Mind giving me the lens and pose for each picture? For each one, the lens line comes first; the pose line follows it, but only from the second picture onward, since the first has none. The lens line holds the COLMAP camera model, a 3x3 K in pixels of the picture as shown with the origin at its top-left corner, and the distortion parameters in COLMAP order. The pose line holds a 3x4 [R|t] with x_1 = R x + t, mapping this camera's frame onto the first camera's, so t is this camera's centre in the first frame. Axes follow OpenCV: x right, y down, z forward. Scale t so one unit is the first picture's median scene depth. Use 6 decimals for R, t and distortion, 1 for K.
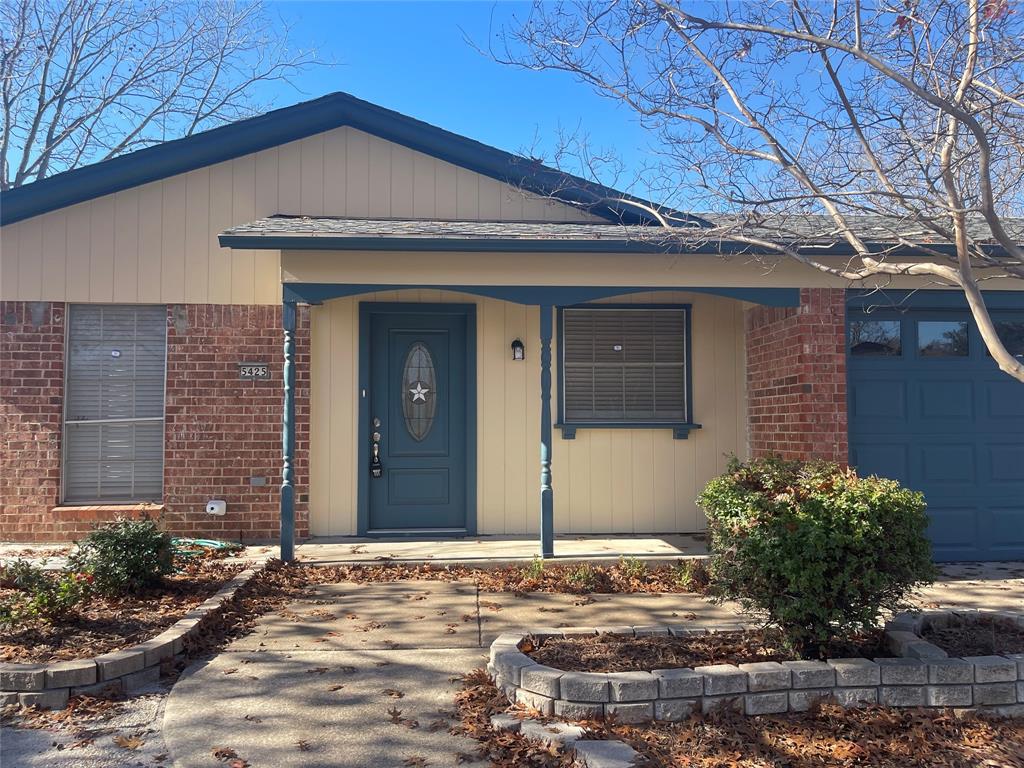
lens RADIAL K [[770.6, 0, 519.5], [0, 770.6, 393.0], [0, 0, 1]] dist [0.068790, -0.095359]
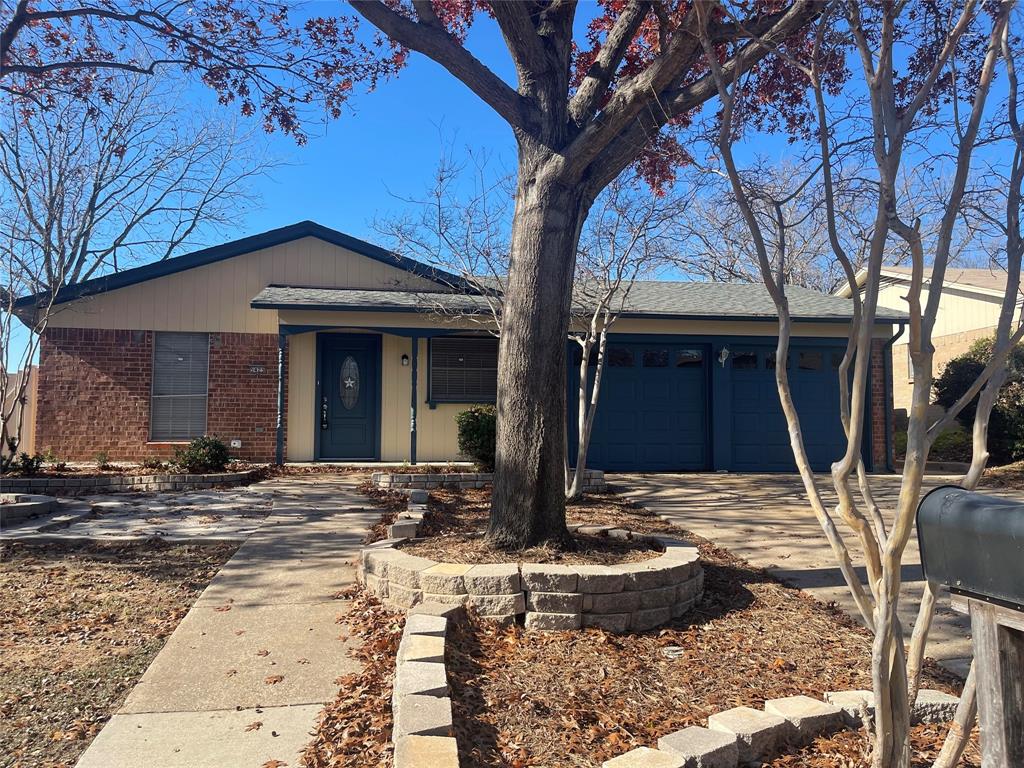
lens RADIAL K [[770.6, 0, 519.5], [0, 770.6, 393.0], [0, 0, 1]] dist [0.068790, -0.095359]
pose [[0.998212, 0.009121, 0.059081, 0.166847], [-0.007687, 0.999672, -0.024448, 0.067063], [-0.059285, 0.023950, 0.997954, -0.862831]]
